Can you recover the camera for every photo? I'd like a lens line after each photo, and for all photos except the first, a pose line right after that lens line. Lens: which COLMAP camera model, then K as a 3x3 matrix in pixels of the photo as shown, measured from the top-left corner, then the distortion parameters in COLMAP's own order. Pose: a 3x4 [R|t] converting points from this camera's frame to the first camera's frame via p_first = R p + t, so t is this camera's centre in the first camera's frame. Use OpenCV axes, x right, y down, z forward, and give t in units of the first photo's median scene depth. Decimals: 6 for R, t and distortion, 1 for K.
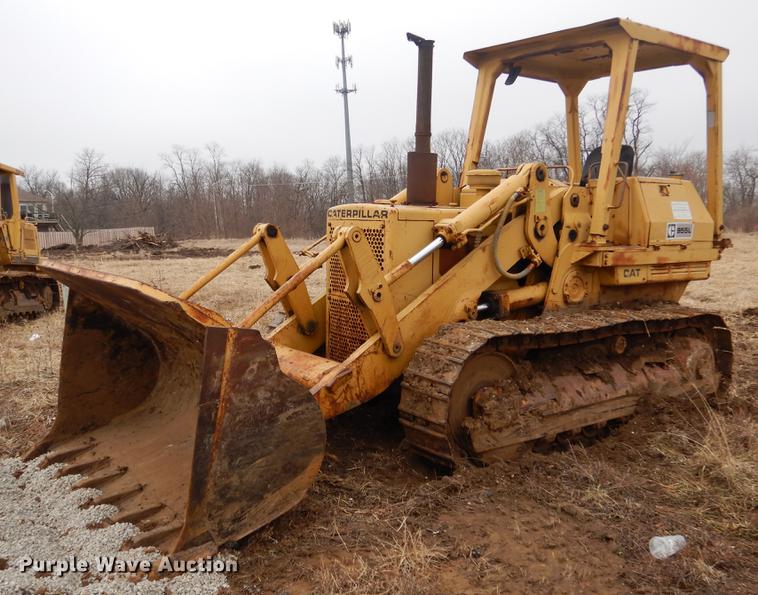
lens RADIAL K [[732.4, 0, 368.4], [0, 732.4, 317.9], [0, 0, 1]] dist [-0.006258, 0.005950]
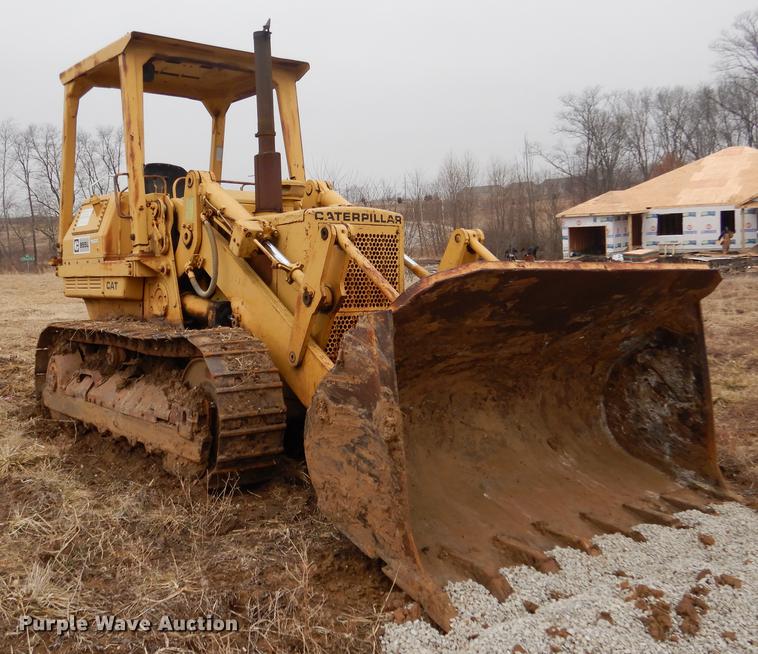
lens RADIAL K [[853.3, 0, 332.2], [0, 853.3, 325.4], [0, 0, 1]] dist [0.014008, 0.040474]
pose [[0.022769, -0.066130, 0.997551, -1.054684], [0.144811, 0.987505, 0.062158, -0.078744], [-0.989197, 0.143041, 0.032061, 0.990510]]
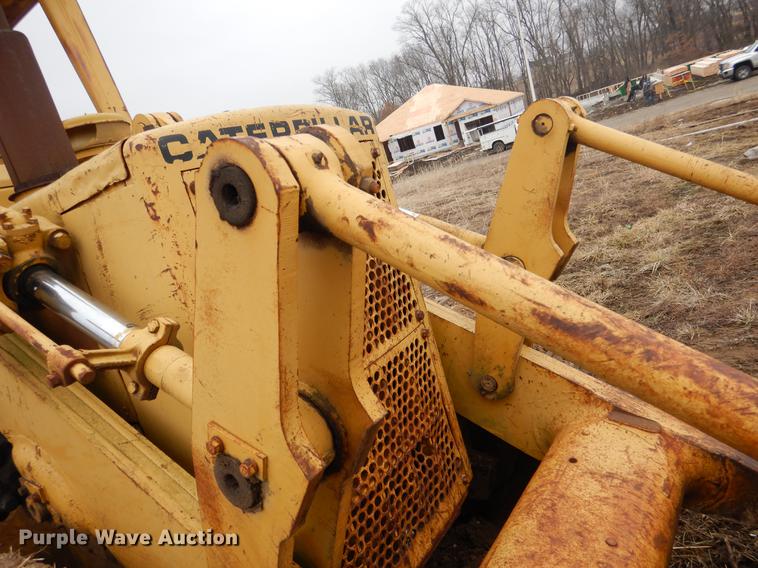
lens RADIAL K [[540.3, 0, 376.6], [0, 540.3, 281.6], [0, 0, 1]] dist [0.013347, -0.000739]
pose [[-0.291940, -0.098632, 0.951337, -0.264166], [0.393646, 0.894126, 0.213500, -0.115799], [-0.871673, 0.436819, -0.222205, 1.020311]]
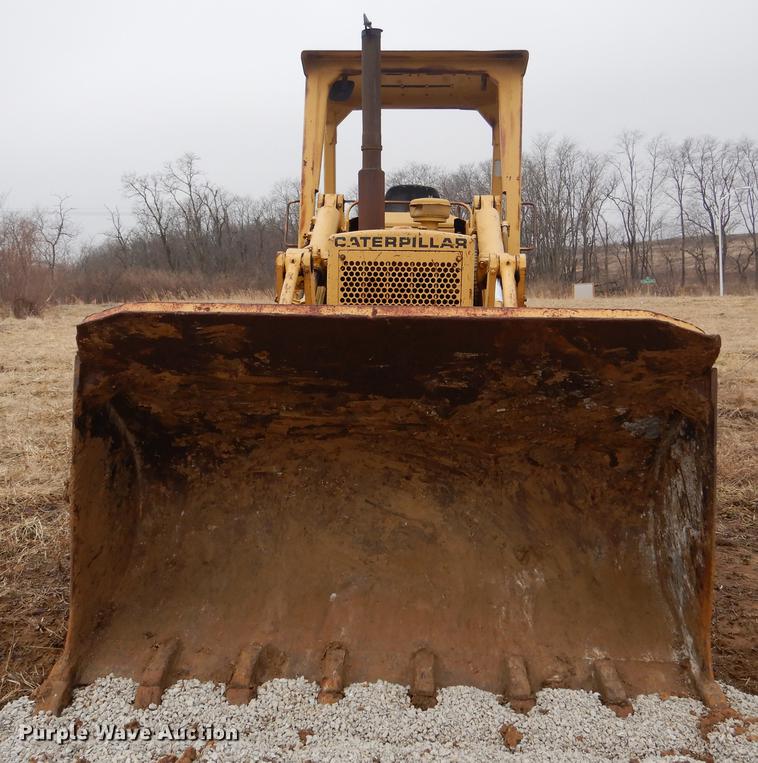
lens RADIAL K [[881.3, 0, 360.0], [0, 881.3, 403.1], [0, 0, 1]] dist [0.008079, 0.001607]
pose [[0.661136, -0.090593, 0.744777, -0.717280], [0.098382, 0.994580, 0.033645, -0.011662], [-0.743788, 0.051028, 0.666465, 0.420220]]
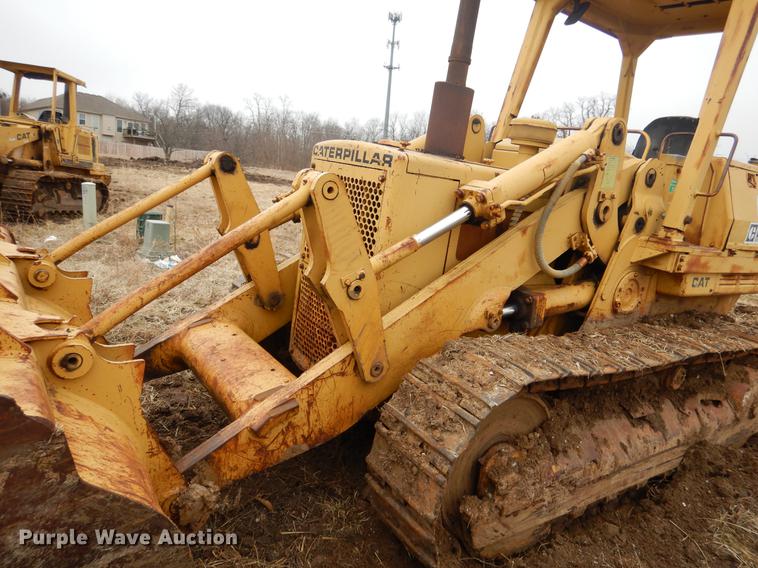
lens RADIAL K [[543.0, 0, 377.8], [0, 543.0, 281.7], [0, 0, 1]] dist [0.008460, 0.001855]
pose [[0.990639, 0.136437, -0.004484, 0.027934], [-0.135779, 0.988193, 0.070990, -0.062667], [0.014116, -0.069717, 0.997467, 0.468859]]
